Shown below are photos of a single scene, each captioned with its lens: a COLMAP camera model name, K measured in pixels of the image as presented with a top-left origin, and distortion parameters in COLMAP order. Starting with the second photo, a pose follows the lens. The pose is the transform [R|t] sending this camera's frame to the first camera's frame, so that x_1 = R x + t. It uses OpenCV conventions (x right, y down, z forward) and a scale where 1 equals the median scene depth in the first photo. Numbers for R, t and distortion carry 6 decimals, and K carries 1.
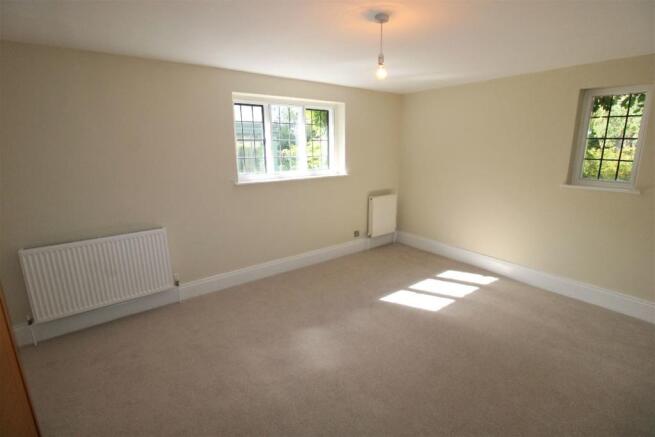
lens RADIAL K [[314.5, 0, 322.1], [0, 314.5, 218.4], [0, 0, 1]] dist [0.003215, 0.000032]
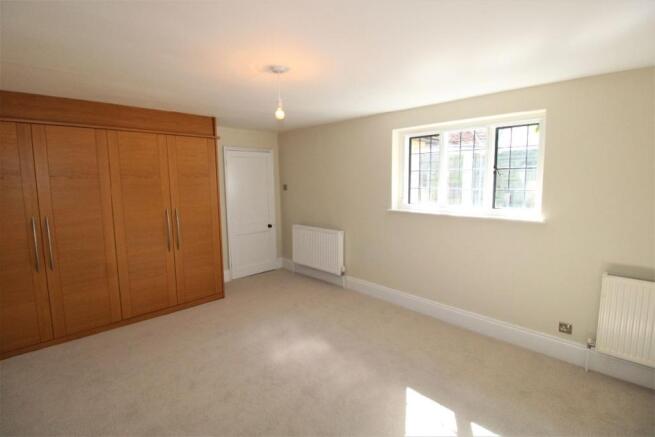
lens RADIAL K [[314.5, 0, 328.9], [0, 314.5, 218.9], [0, 0, 1]] dist [0.003215, 0.000032]
pose [[0.120561, 0.131194, -0.983999, 0.802452], [-0.217715, 0.970591, 0.102731, -0.145980], [0.968538, 0.201846, 0.145578, 0.630300]]
